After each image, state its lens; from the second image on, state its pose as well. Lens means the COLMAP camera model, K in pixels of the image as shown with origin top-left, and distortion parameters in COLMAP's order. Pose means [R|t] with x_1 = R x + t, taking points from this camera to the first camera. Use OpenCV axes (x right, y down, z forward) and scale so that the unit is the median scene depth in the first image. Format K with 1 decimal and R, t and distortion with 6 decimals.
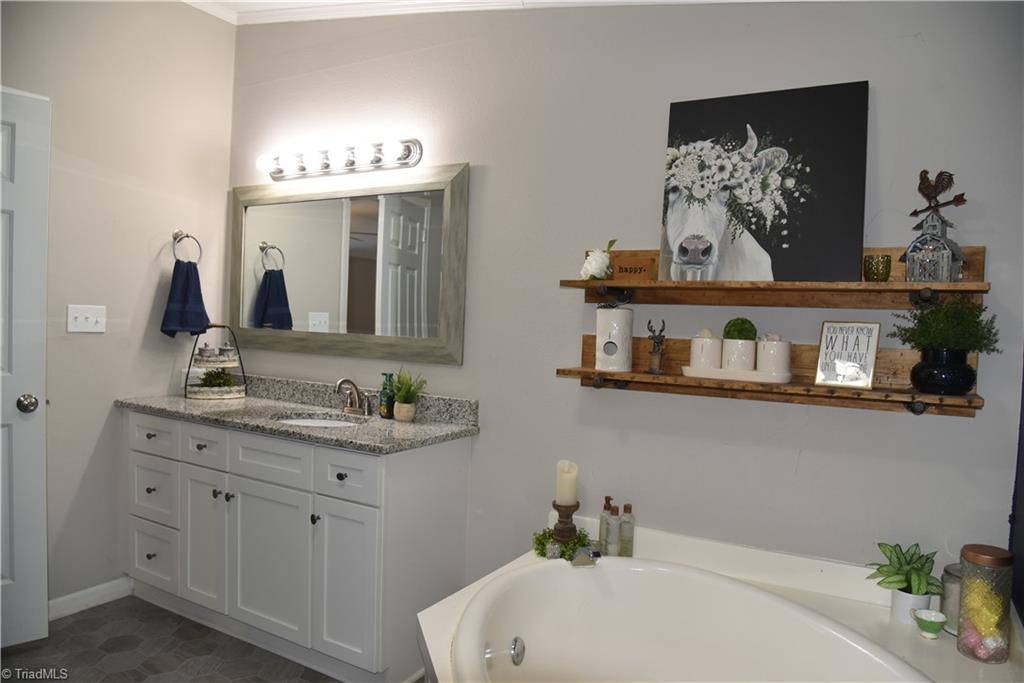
lens RADIAL K [[701.4, 0, 512.0], [0, 701.4, 341.5], [0, 0, 1]] dist [-0.094301, 0.002722]
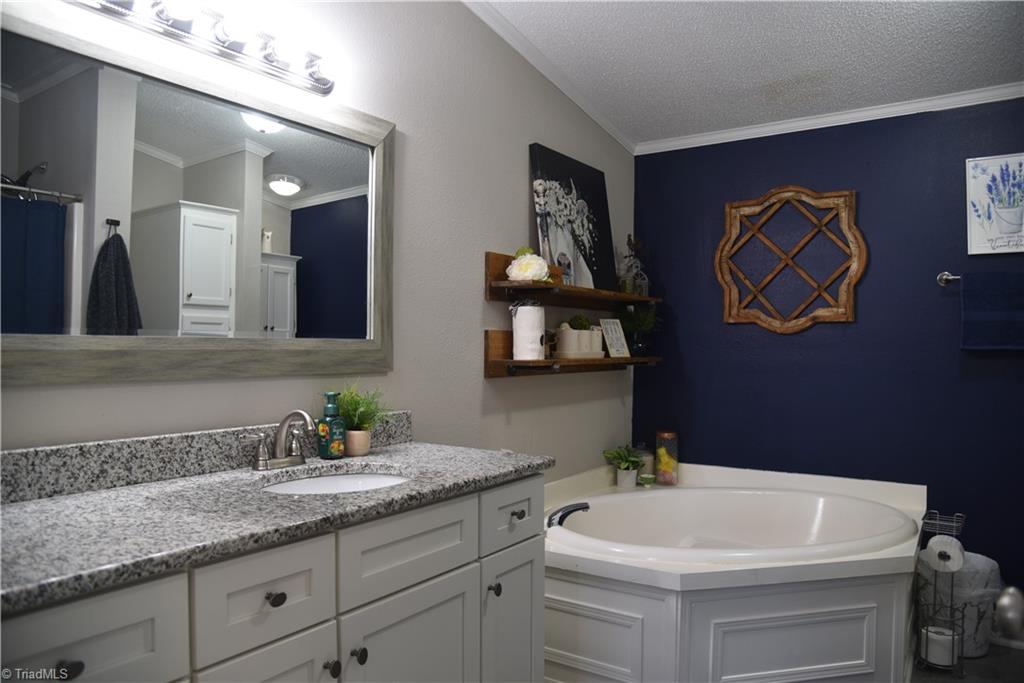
lens RADIAL K [[701.4, 0, 512.0], [0, 701.4, 341.5], [0, 0, 1]] dist [-0.094301, 0.002722]
pose [[0.068558, -0.031927, 0.997136, -1.091849], [0.028427, 0.999144, 0.030037, -0.025997], [-0.997242, 0.026287, 0.069407, 1.011696]]
